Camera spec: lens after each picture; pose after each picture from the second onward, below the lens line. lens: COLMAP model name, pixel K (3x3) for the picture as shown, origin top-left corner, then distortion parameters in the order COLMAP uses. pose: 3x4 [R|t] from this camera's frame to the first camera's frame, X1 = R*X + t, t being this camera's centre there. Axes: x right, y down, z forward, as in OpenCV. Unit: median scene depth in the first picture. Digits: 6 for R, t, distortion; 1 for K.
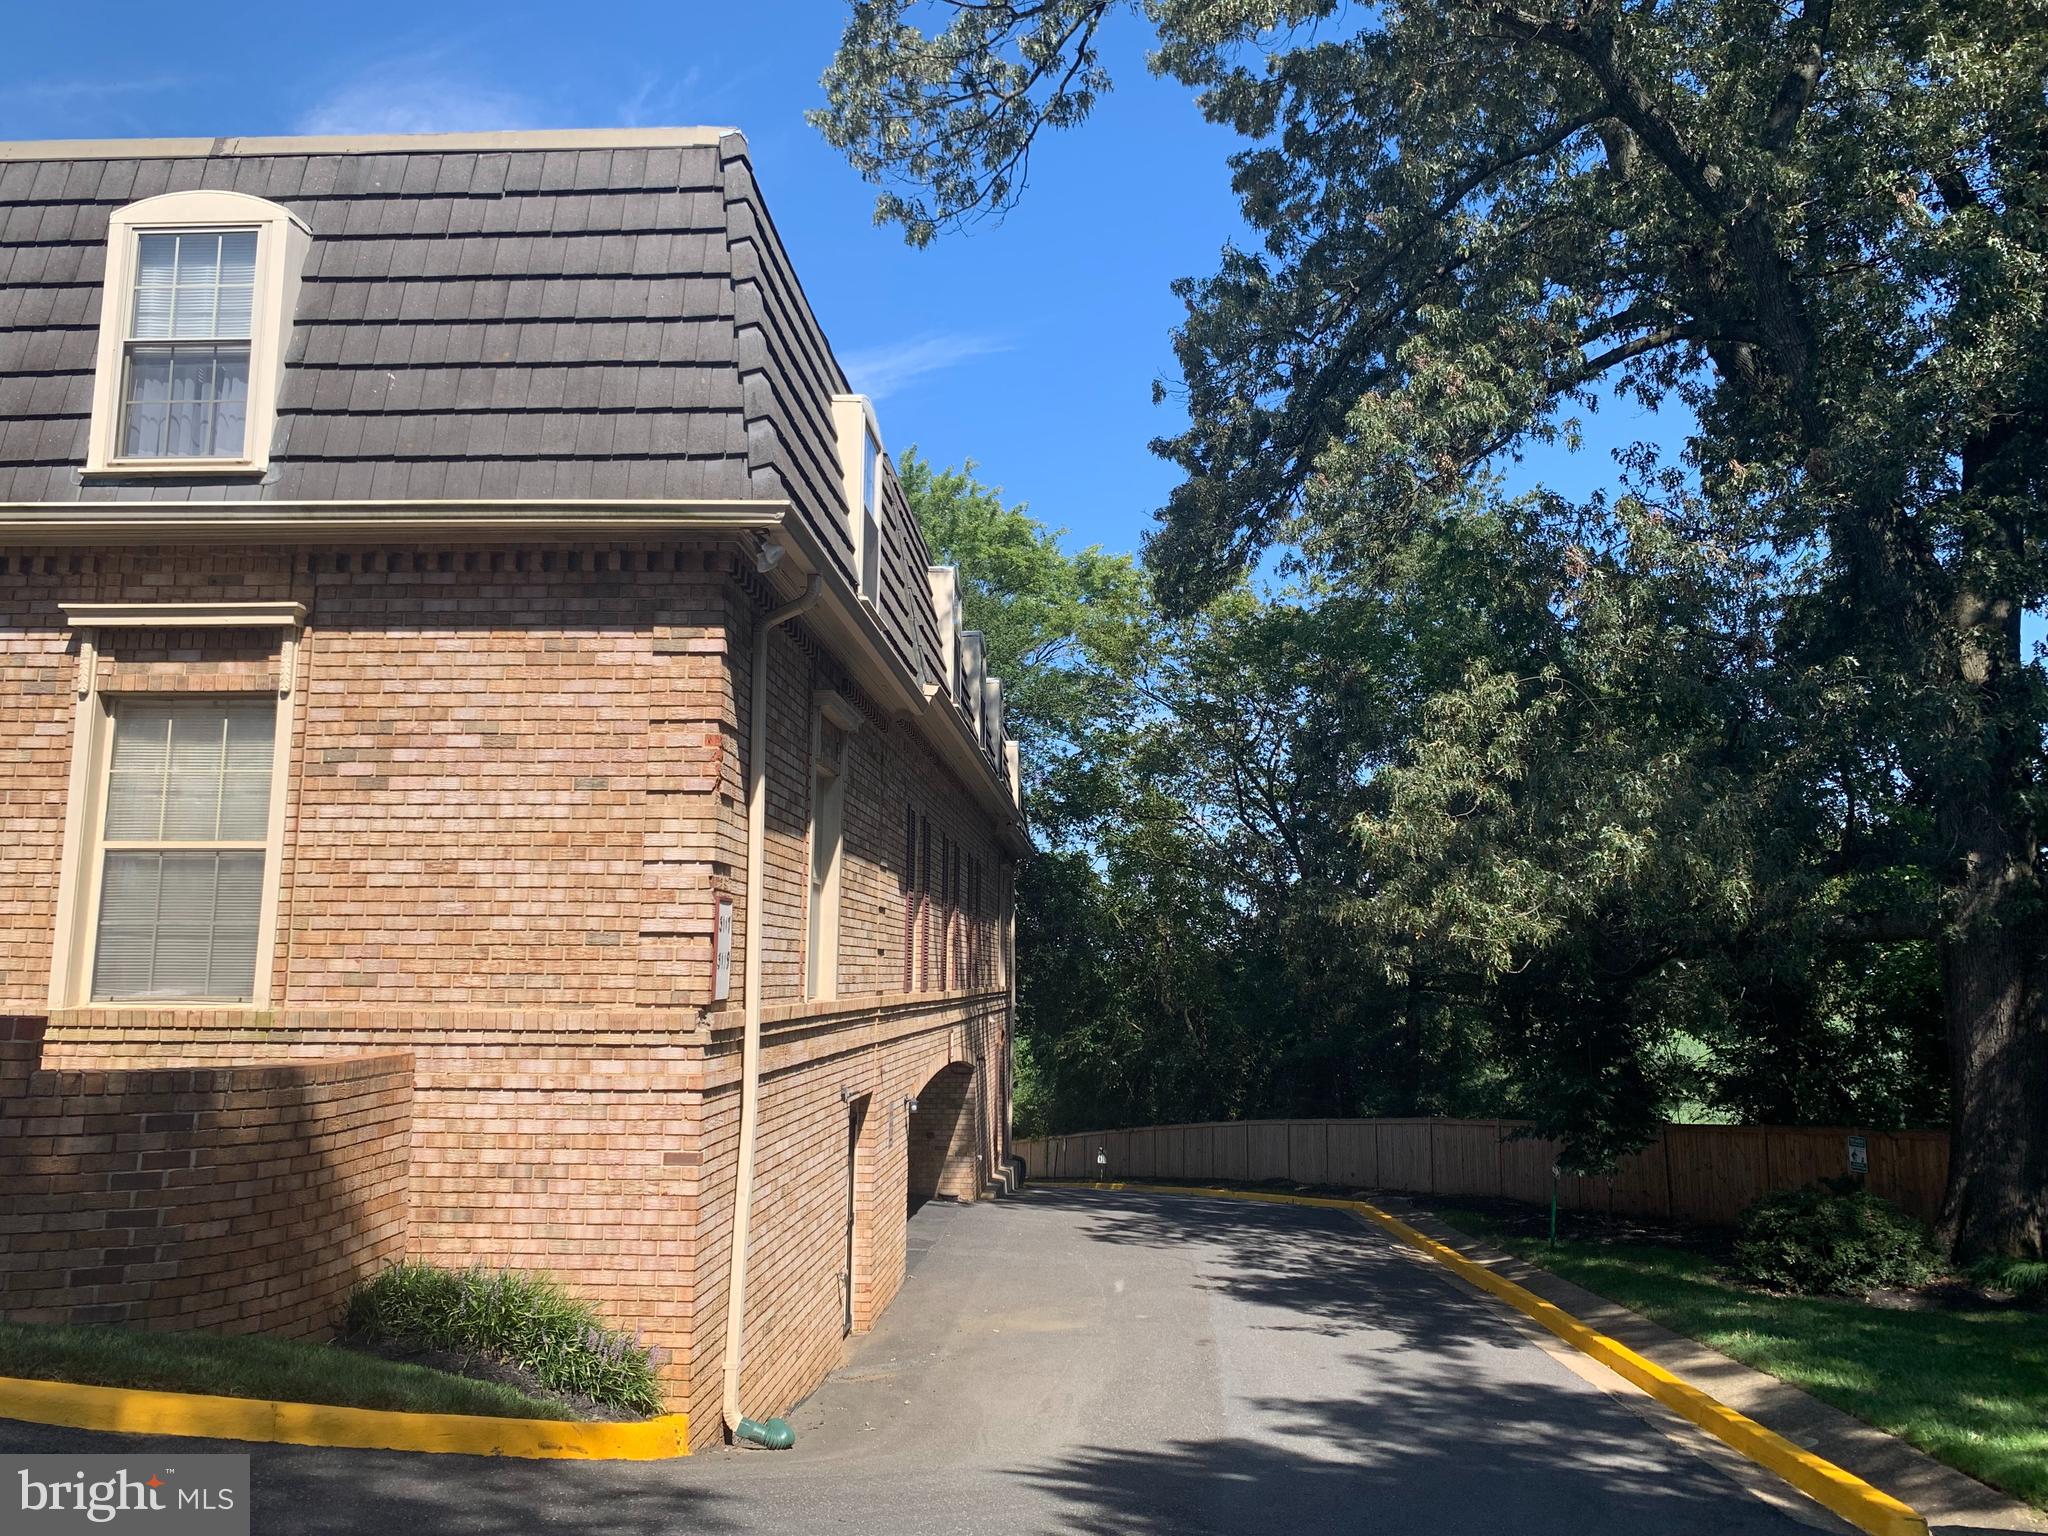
lens RADIAL K [[1578.4, 0, 1030.2], [0, 1578.4, 743.7], [0, 0, 1]] dist [0.003013, -0.014575]
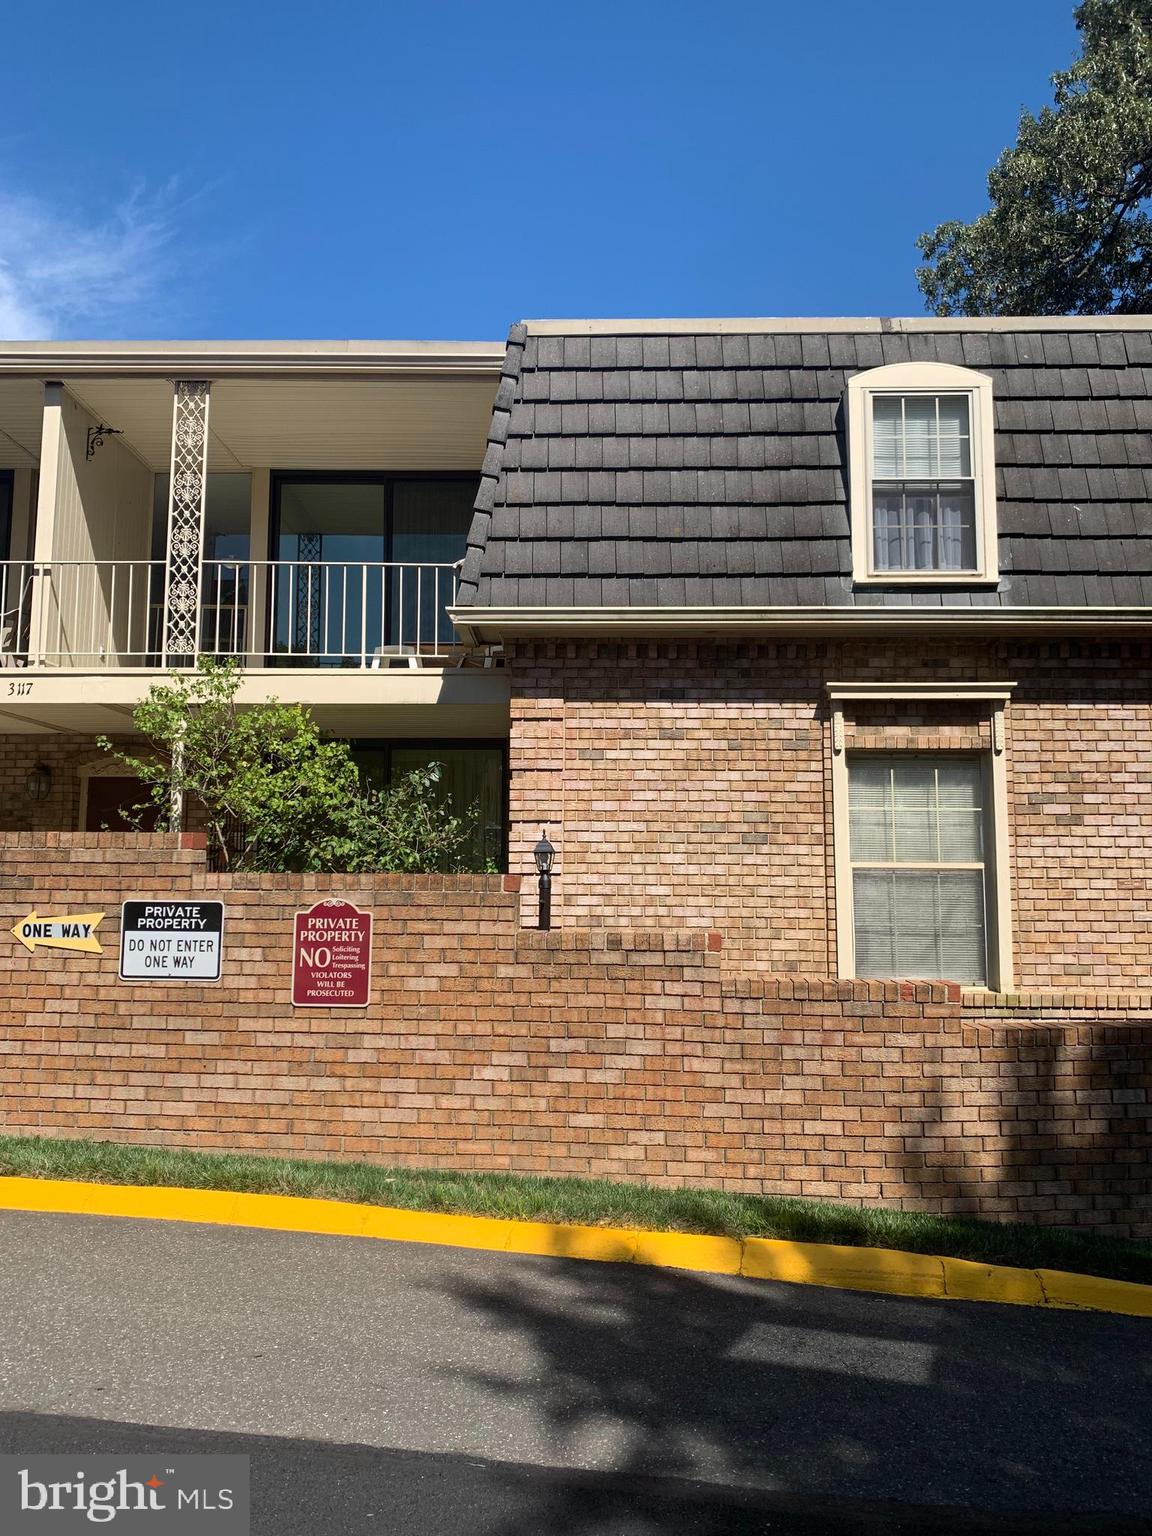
lens RADIAL K [[1182.4, 0, 576.9], [0, 1182.4, 754.6], [0, 0, 1]] dist [0.172755, -0.418294]
pose [[0.999604, 0.004089, 0.027858, -0.849528], [-0.004844, 0.999621, 0.027087, -0.054264], [-0.027737, -0.027211, 0.999245, 0.010564]]
